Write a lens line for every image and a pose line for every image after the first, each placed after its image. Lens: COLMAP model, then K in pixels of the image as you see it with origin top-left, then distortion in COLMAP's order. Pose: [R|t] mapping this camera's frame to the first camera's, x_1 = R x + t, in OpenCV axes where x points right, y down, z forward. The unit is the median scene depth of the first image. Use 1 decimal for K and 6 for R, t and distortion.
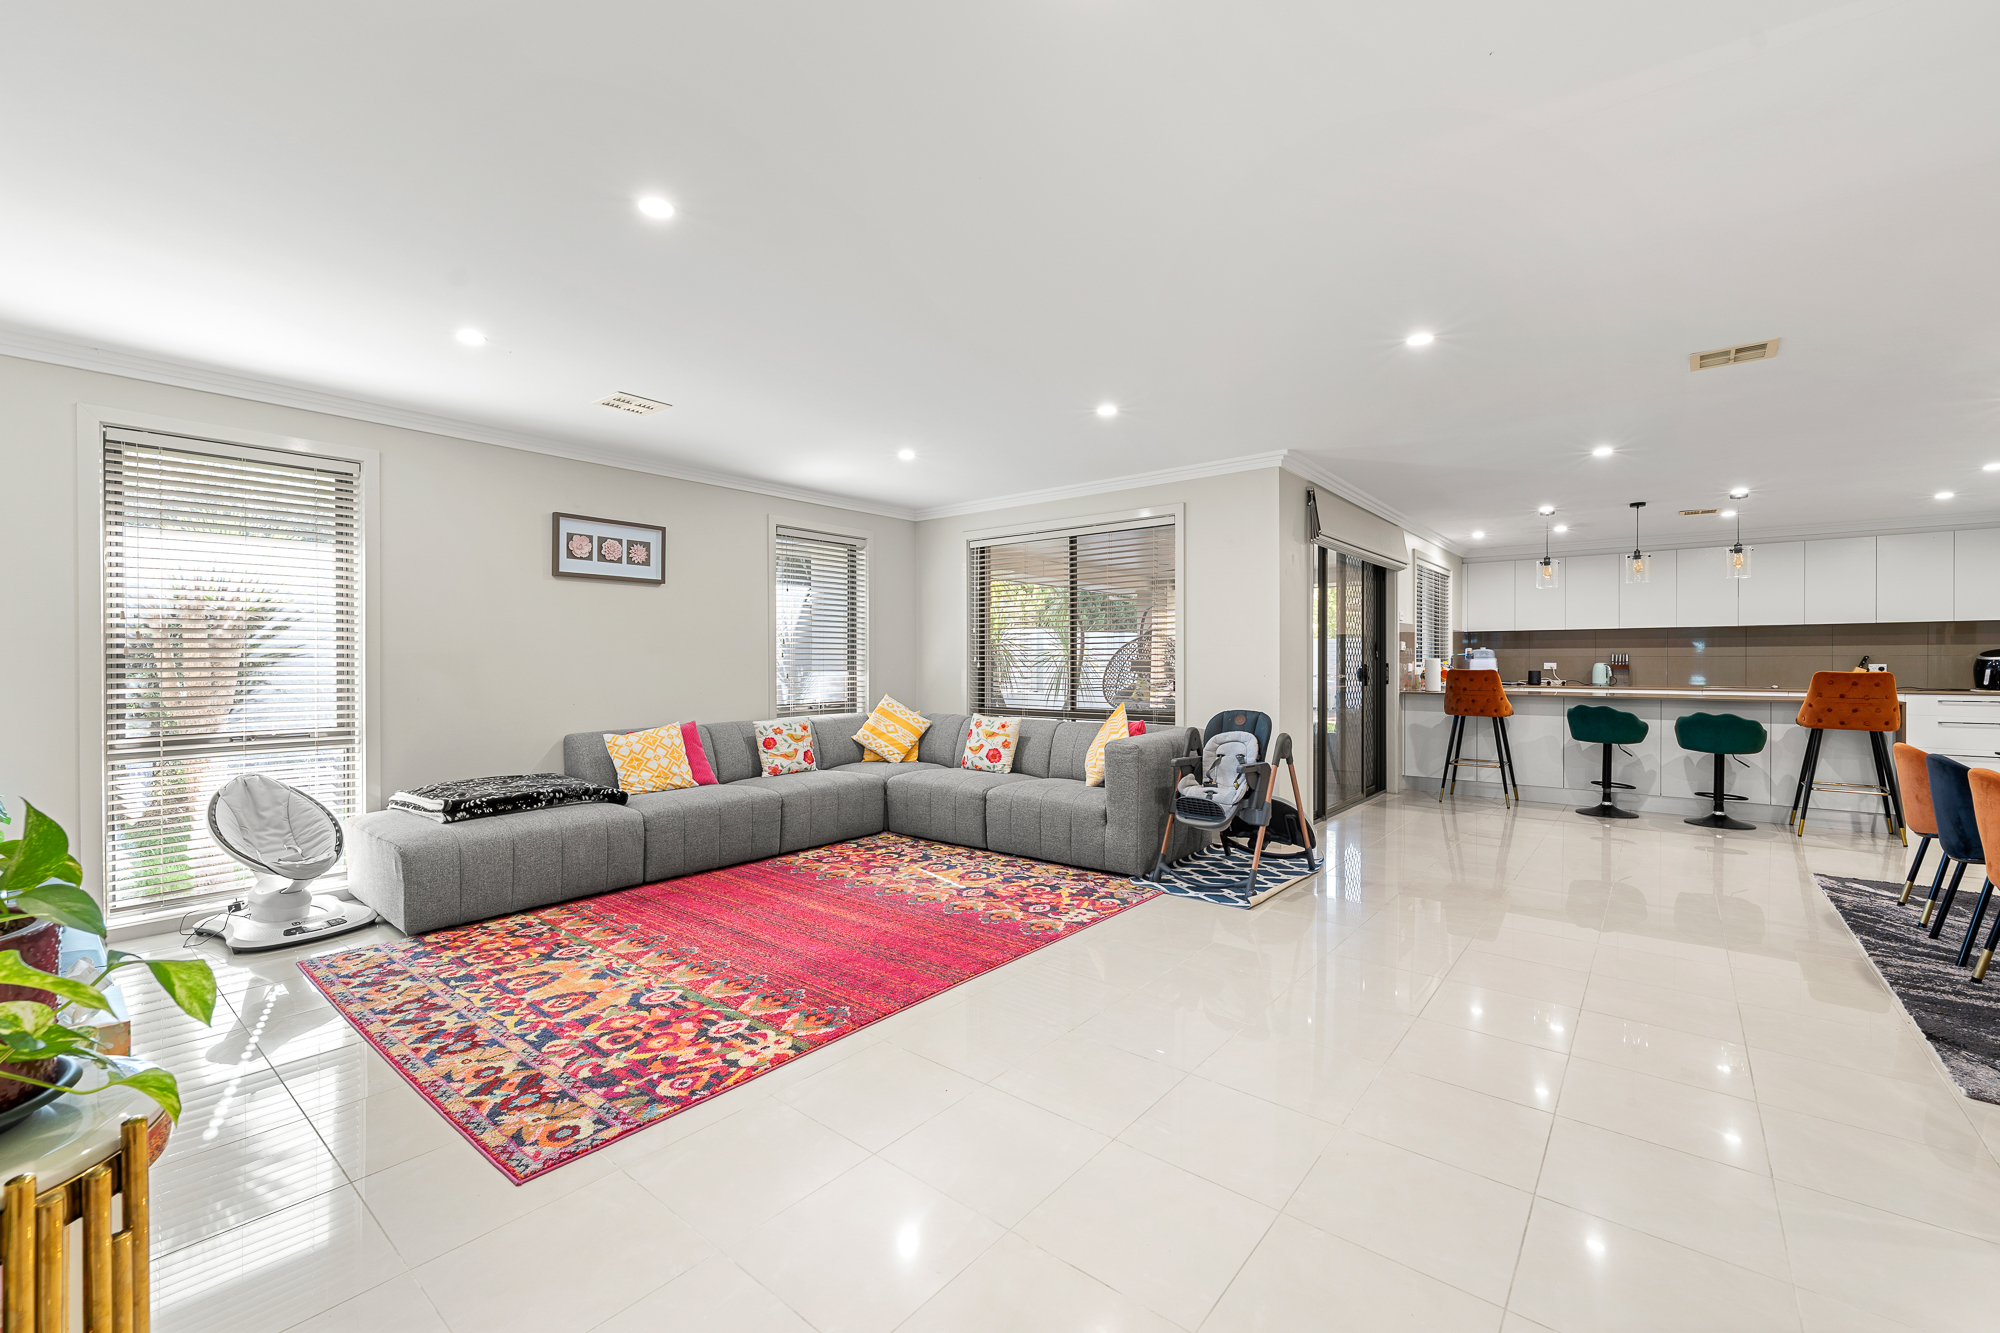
lens RADIAL K [[822.7, 0, 991.7], [0, 822.7, 665.0], [0, 0, 1]] dist [-0.000428, -0.000771]
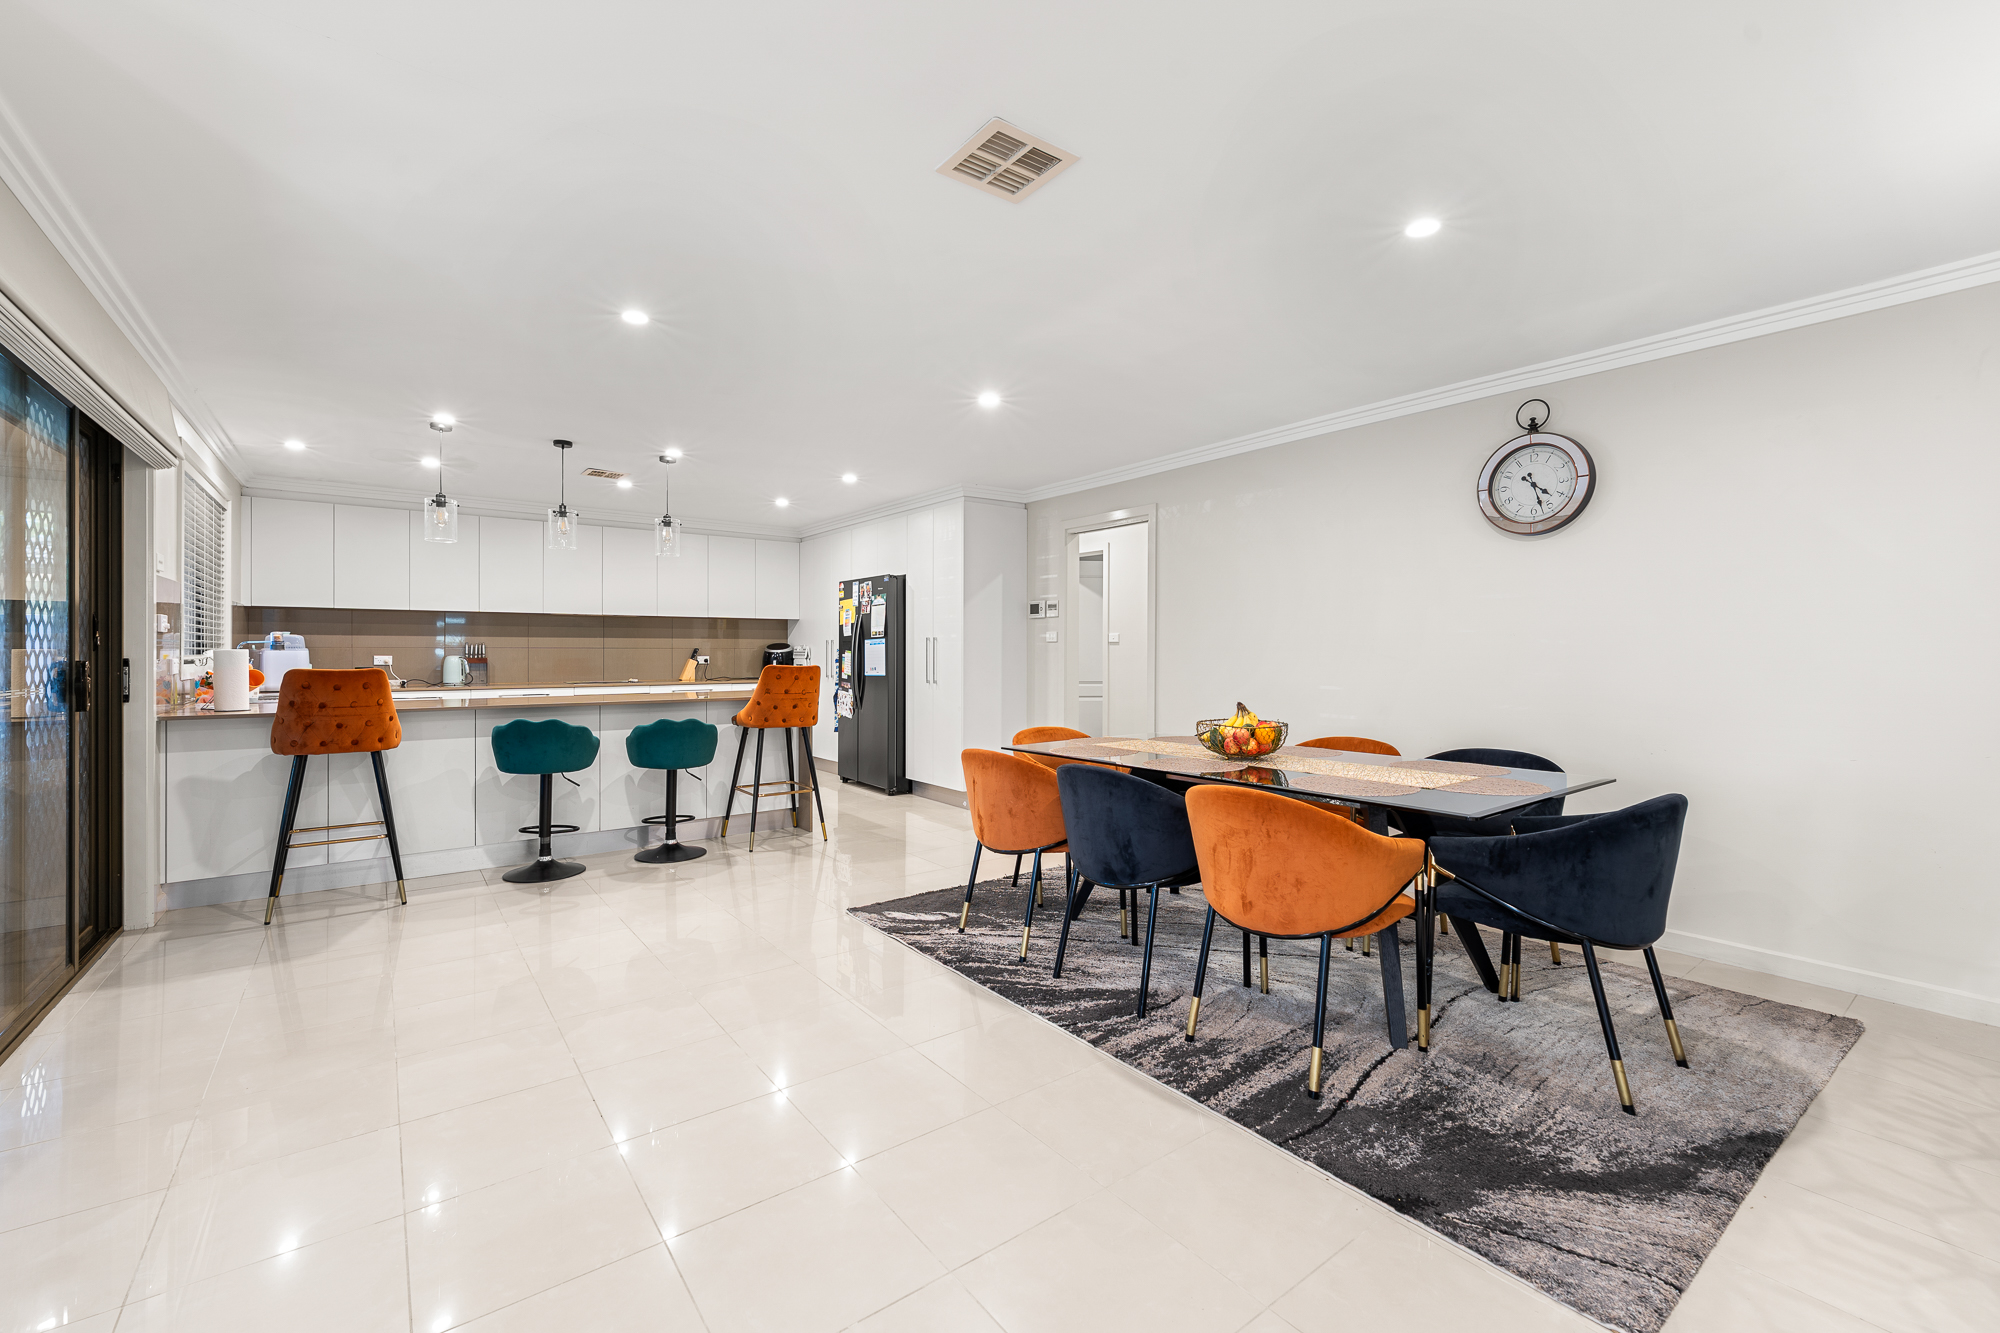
lens RADIAL K [[822.7, 0, 997.3], [0, 822.7, 649.4], [0, 0, 1]] dist [-0.000428, -0.000771]
pose [[0.231290, 0.004433, 0.972875, 0.154110], [0.004021, 0.999977, -0.005512, -0.003005], [-0.972877, 0.005186, 0.231266, 0.451091]]
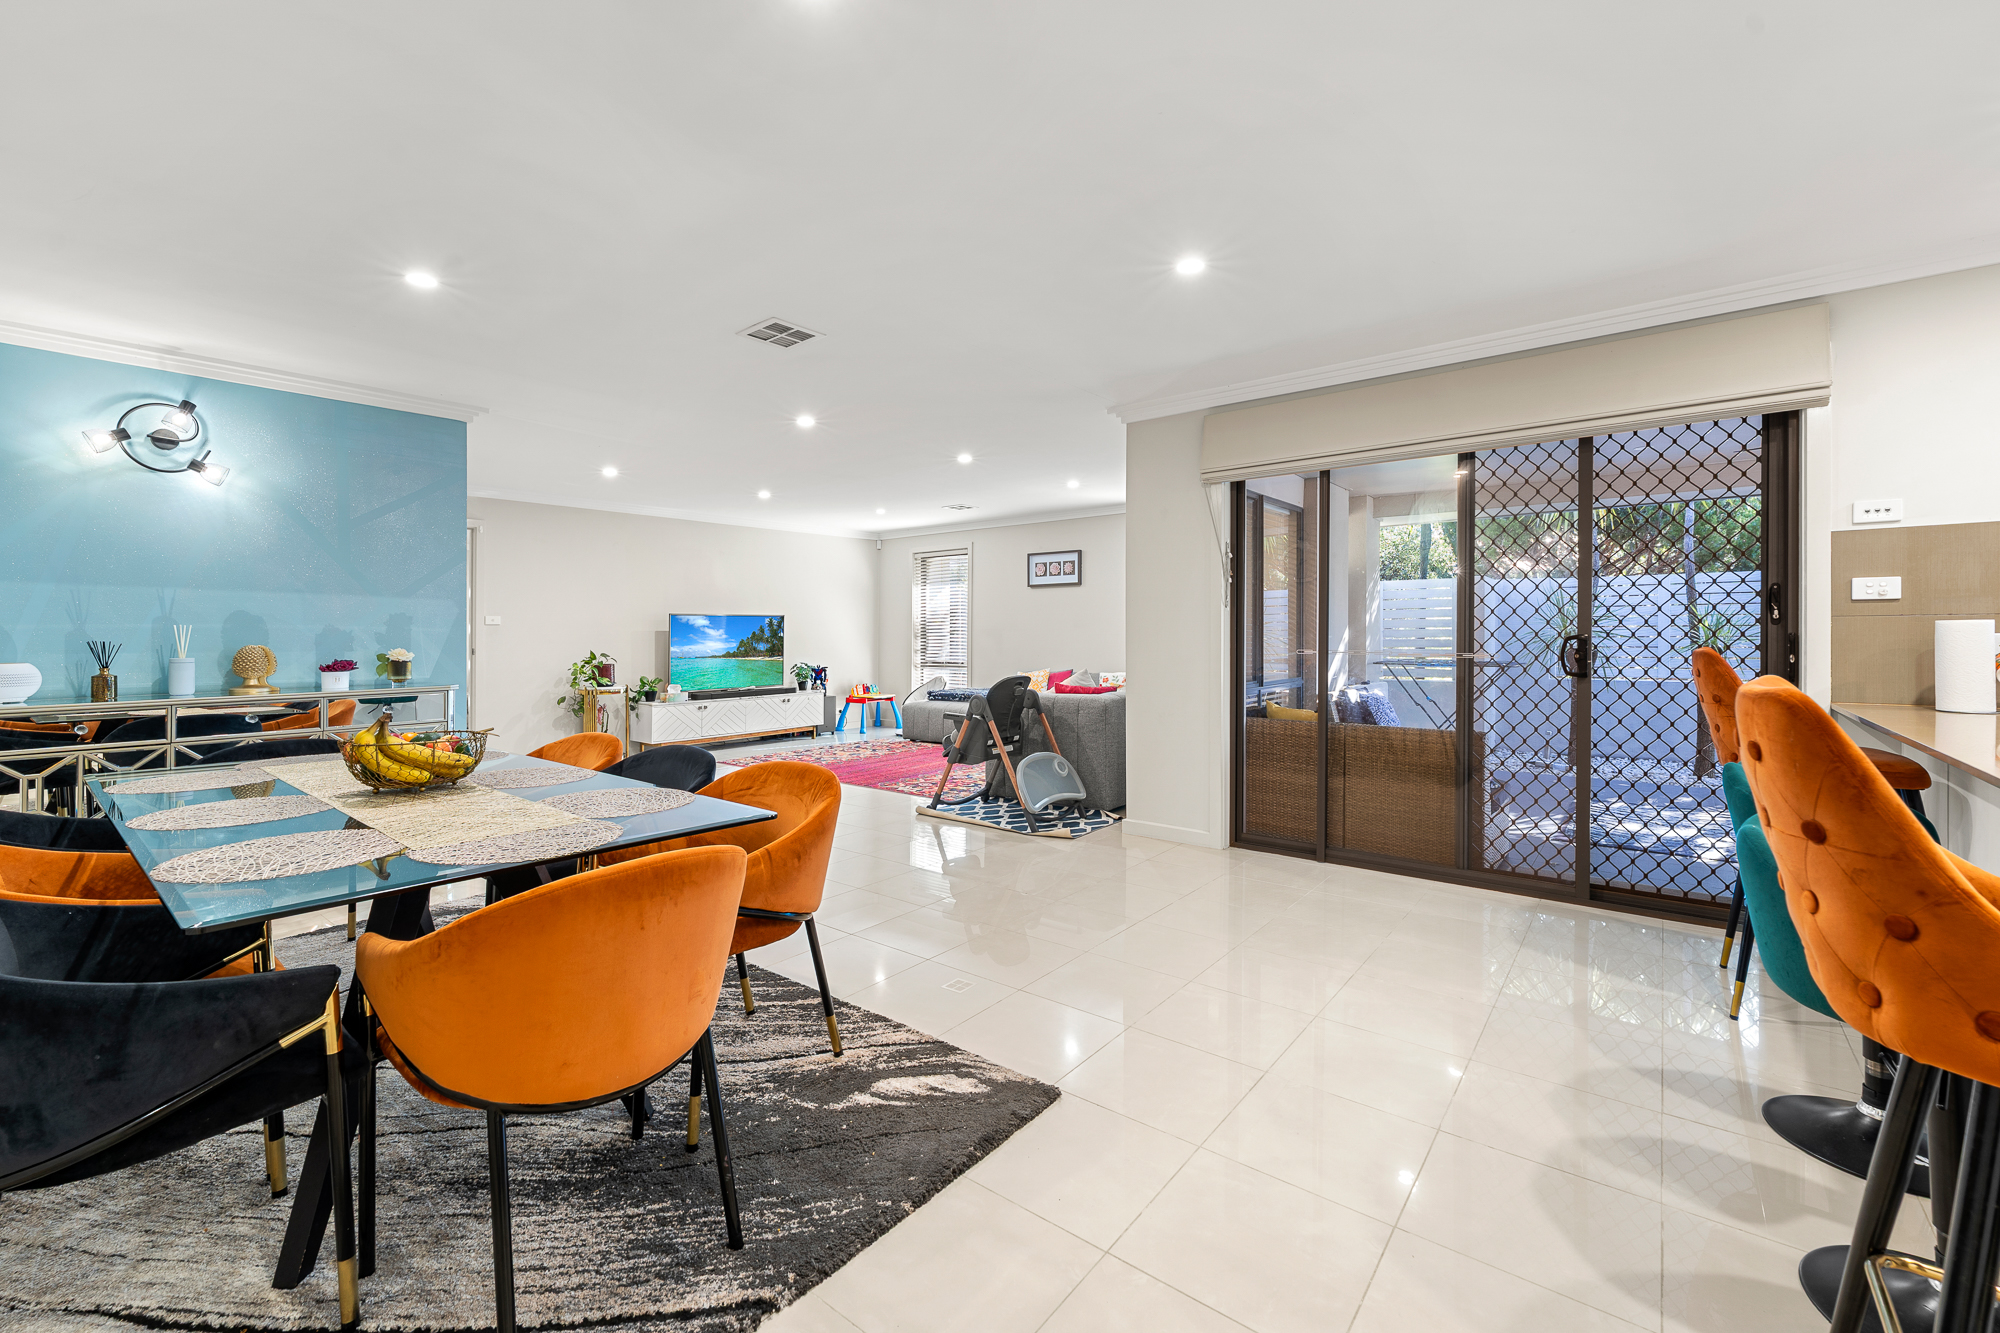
lens RADIAL K [[822.7, 0, 973.0], [0, 822.7, 632.4], [0, 0, 1]] dist [-0.000428, -0.000771]
pose [[-0.004787, -0.000874, -0.999988, 1.004736], [0.002305, 0.999997, -0.000885, -0.003077], [0.999986, -0.002309, -0.004784, 0.653896]]
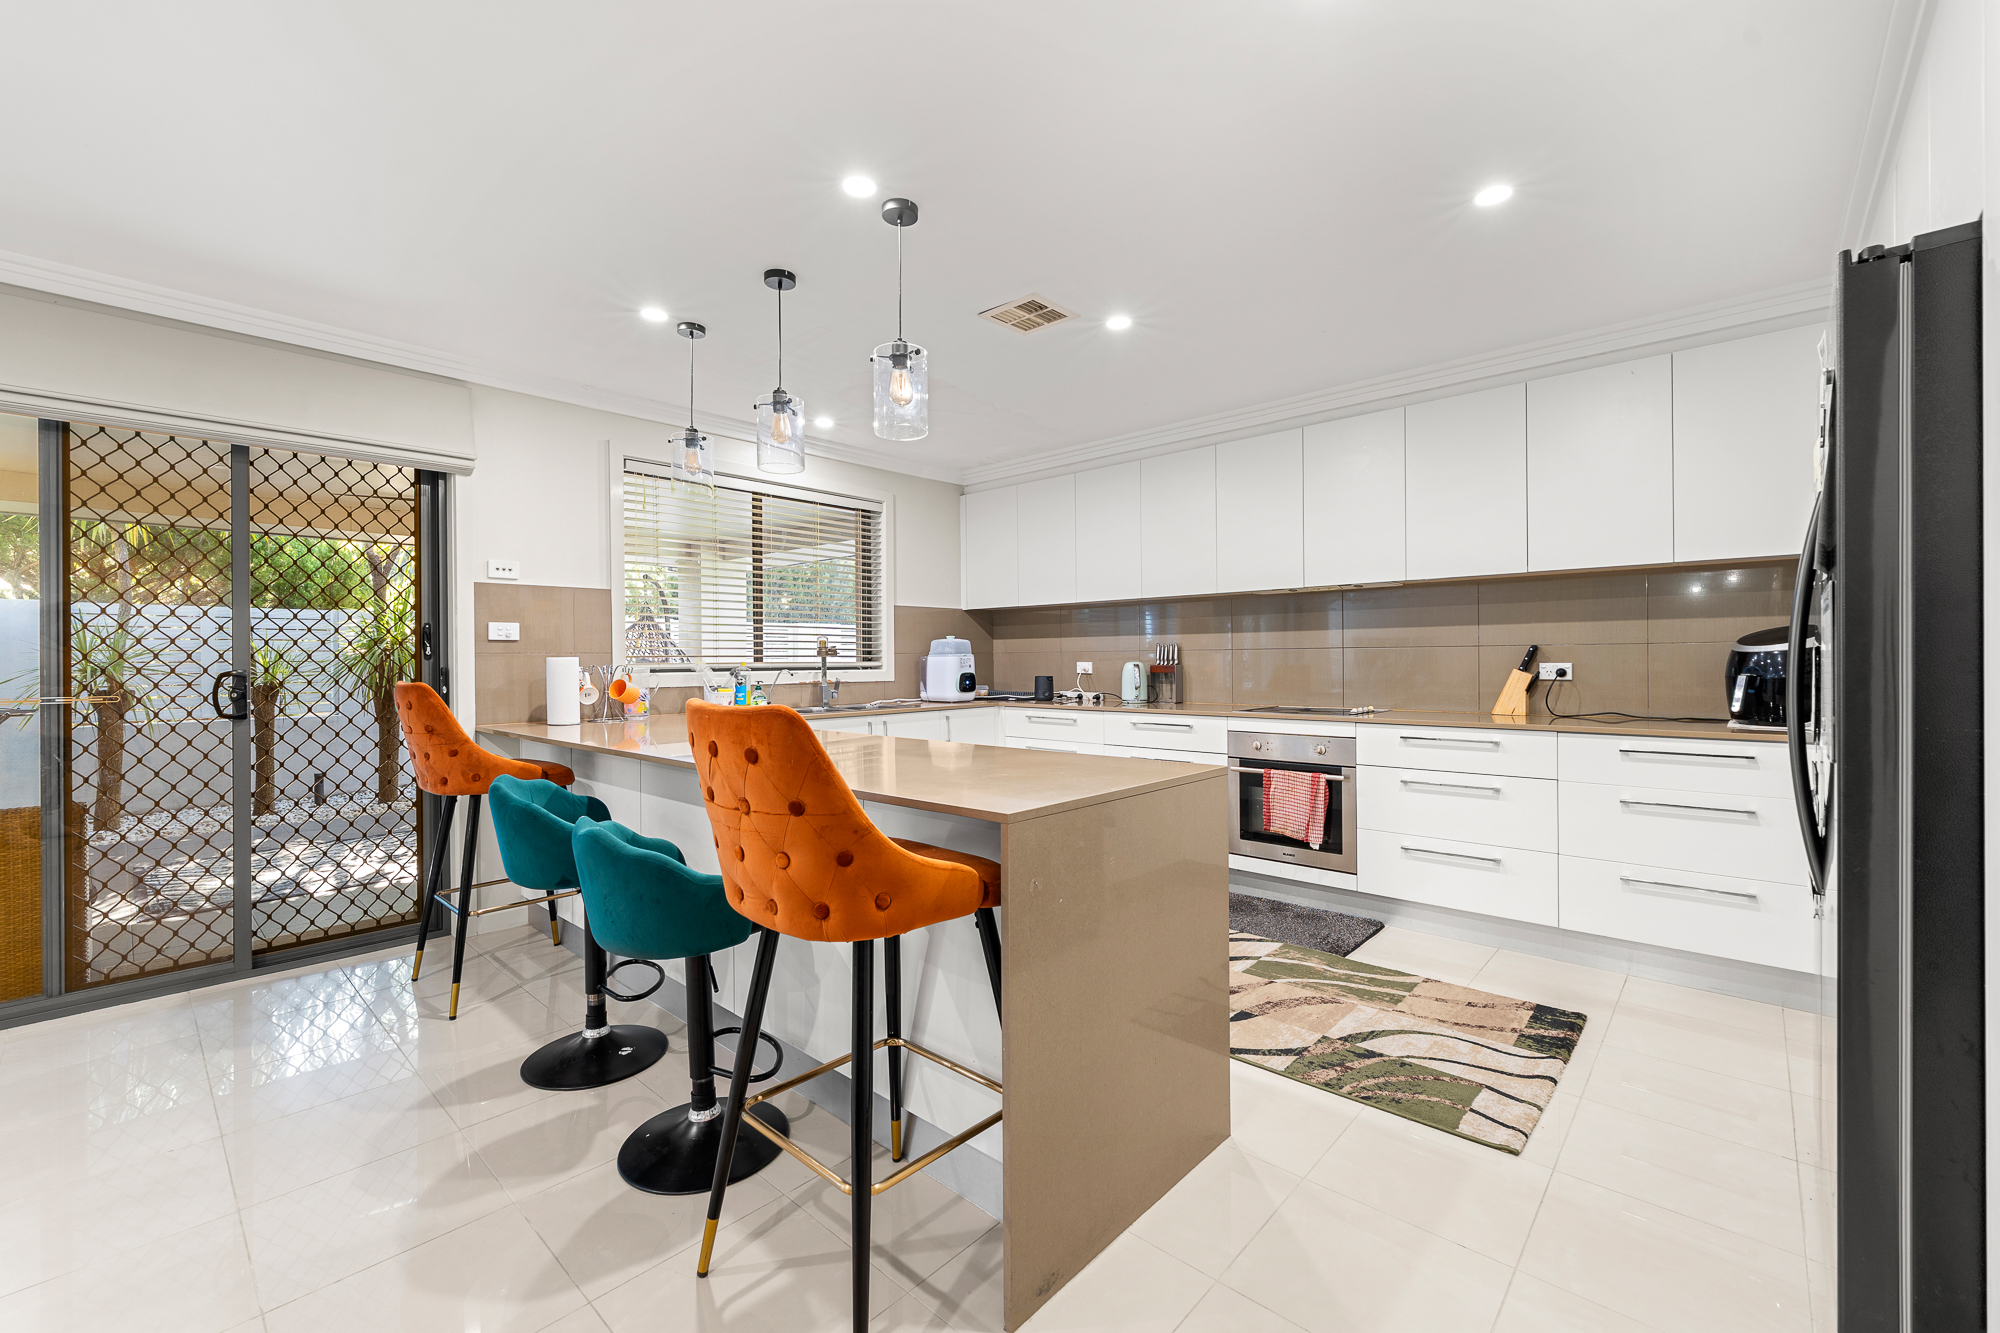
lens RADIAL K [[822.7, 0, 995.5], [0, 822.7, 669.2], [0, 0, 1]] dist [-0.000428, -0.000771]
pose [[0.998395, -0.004299, -0.056469, 0.925896], [0.004716, 0.999963, 0.007242, -0.003120], [0.056435, -0.007497, 0.998378, 0.605863]]
